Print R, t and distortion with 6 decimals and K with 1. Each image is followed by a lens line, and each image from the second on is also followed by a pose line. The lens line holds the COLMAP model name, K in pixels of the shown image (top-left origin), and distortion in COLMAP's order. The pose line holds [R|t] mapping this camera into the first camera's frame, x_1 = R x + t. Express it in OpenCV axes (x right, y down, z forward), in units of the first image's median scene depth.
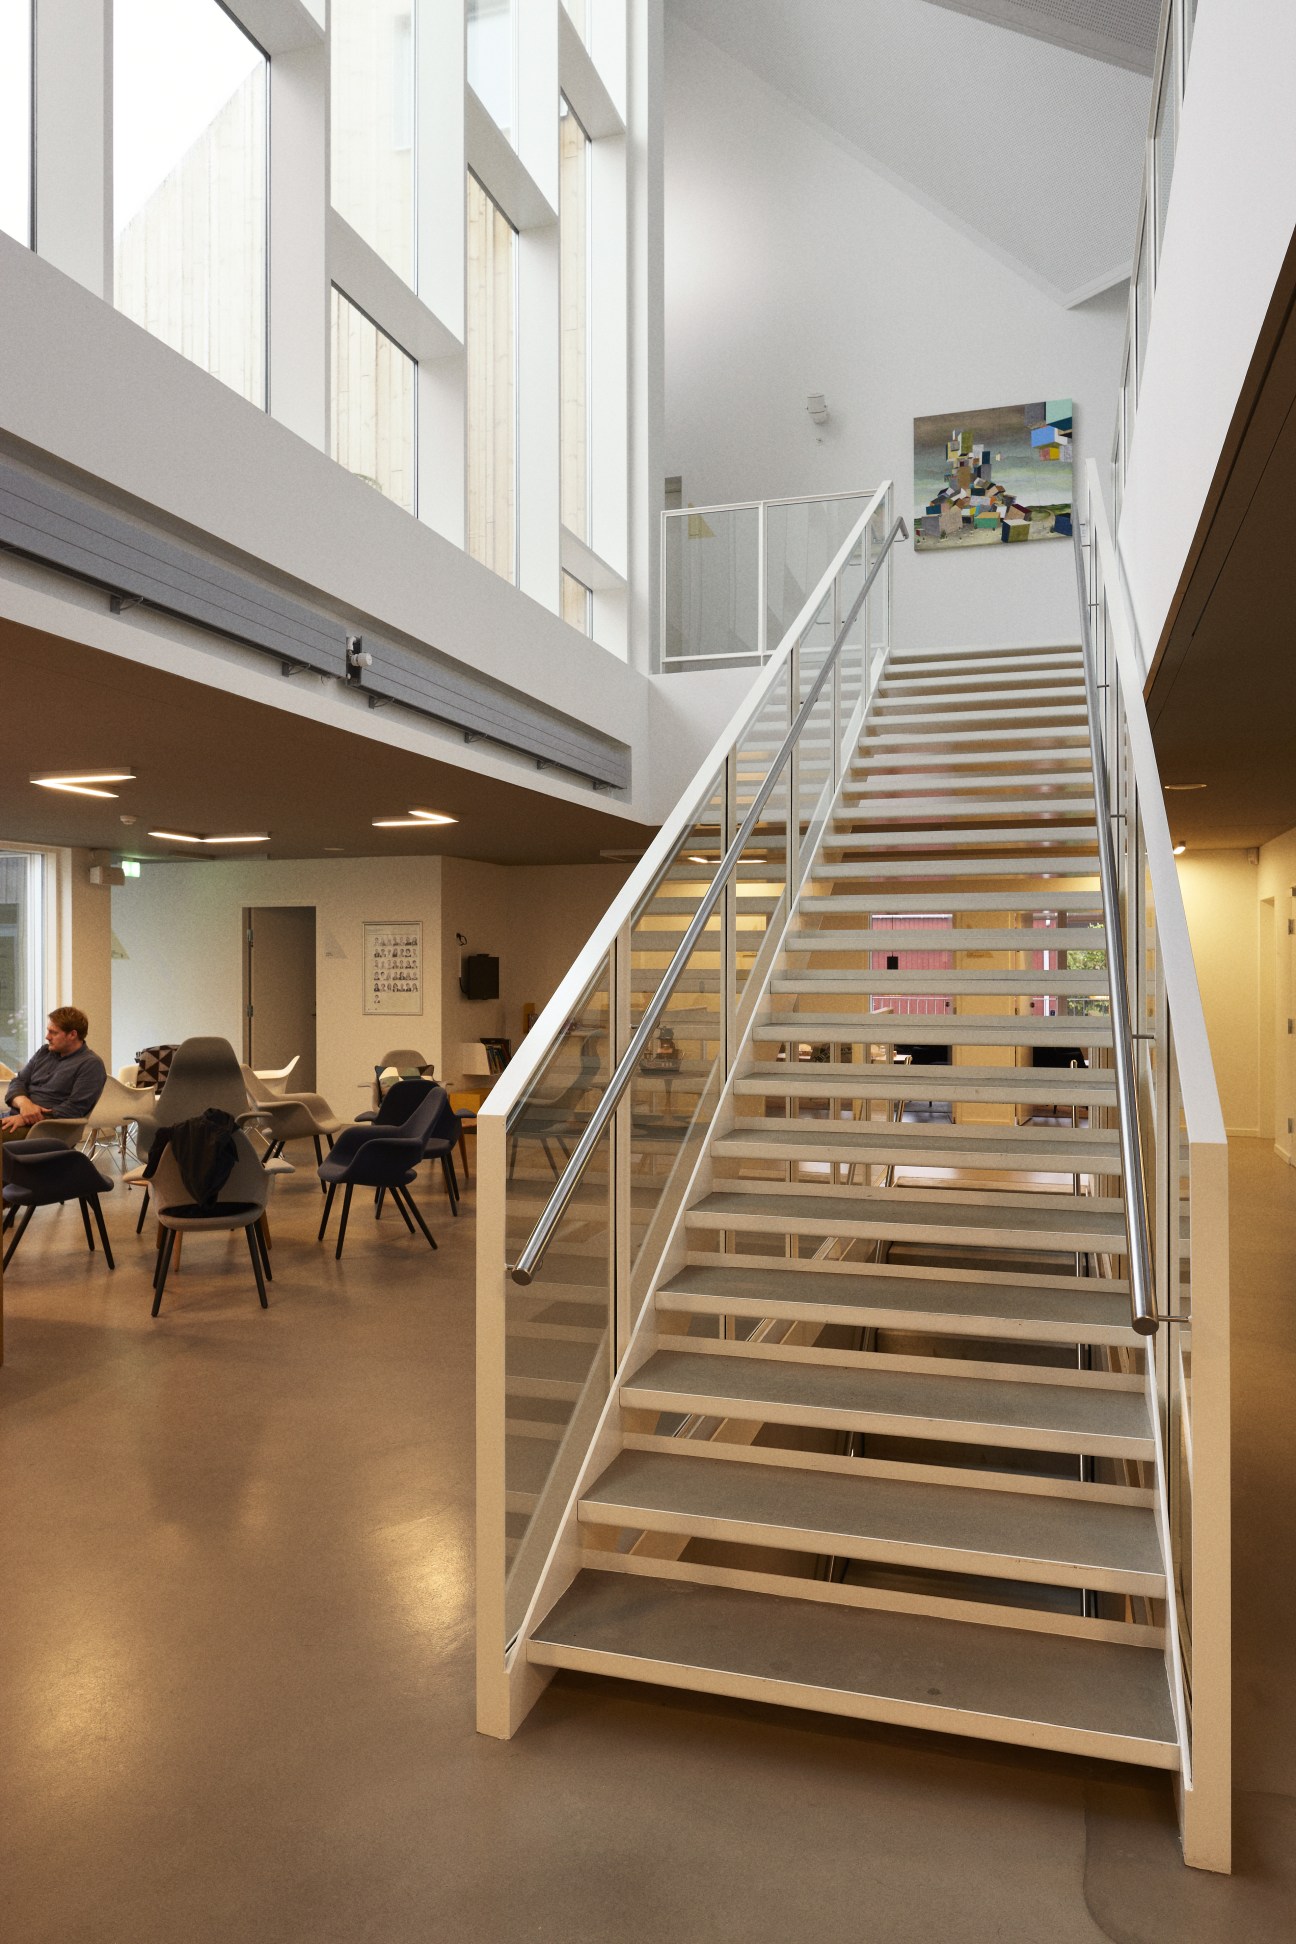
lens RADIAL K [[1311.1, 0, 648.0], [0, 1311.1, 972.0], [0, 0, 1]] dist [-0.004115, -0.001680]
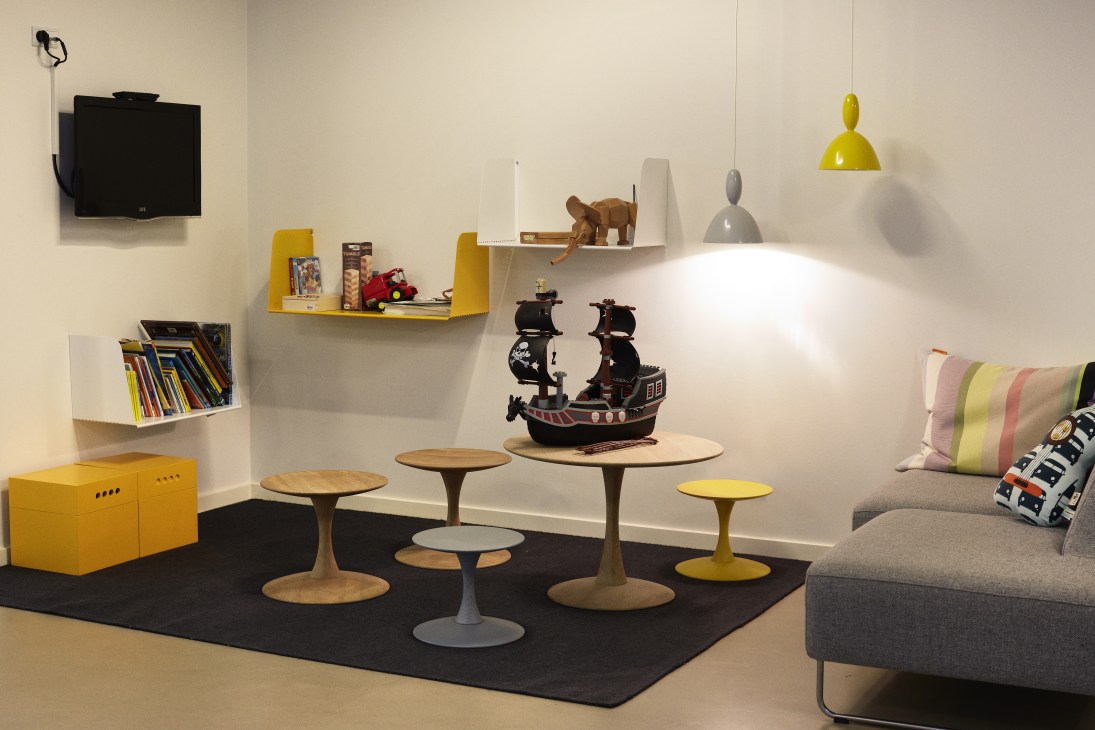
lens RADIAL K [[1616.2, 0, 547.5], [0, 1616.2, 365.0], [0, 0, 1]] dist [-0.007758, -0.019474]
pose [[0.983904, 0.021982, -0.177338, 0.087280], [-0.003554, 0.994616, 0.103571, 0.018446], [0.178660, -0.101273, 0.978685, 0.714445]]
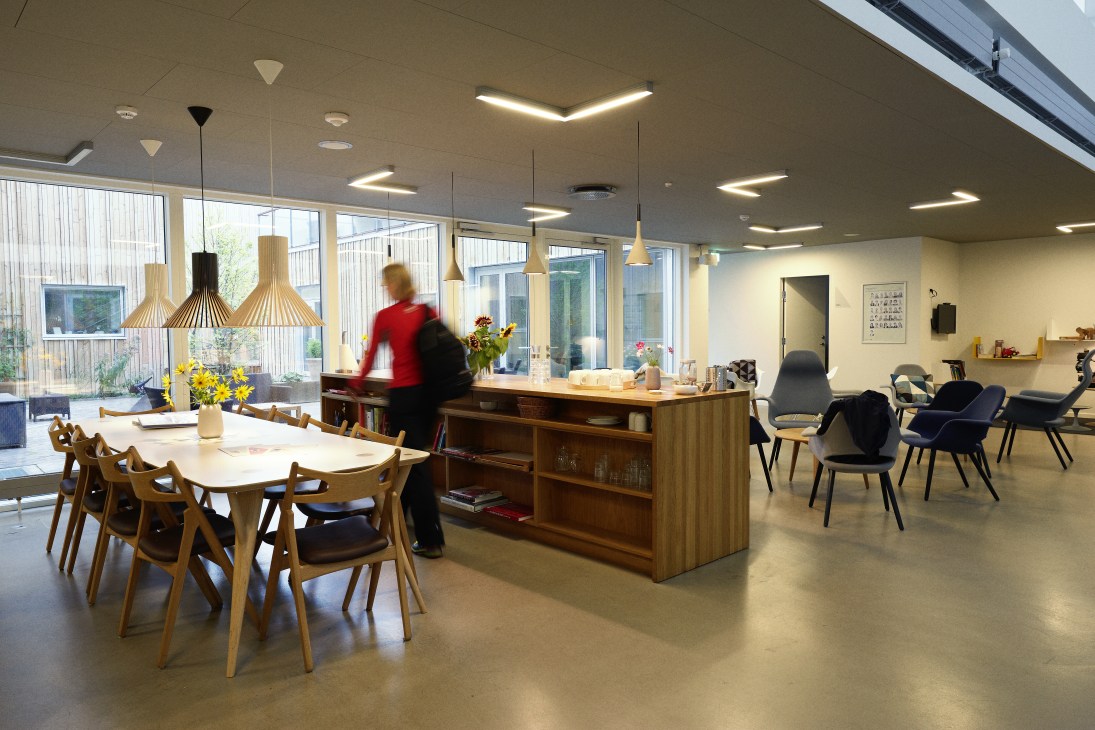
lens RADIAL K [[738.5, 0, 547.5], [0, 738.5, 365.0], [0, 0, 1]] dist [-0.004115, -0.001680]
pose [[0.871104, 0.018886, -0.490734, -0.136162], [0.003620, 0.998986, 0.044872, 0.021522], [0.491084, -0.040865, 0.870153, 0.065245]]
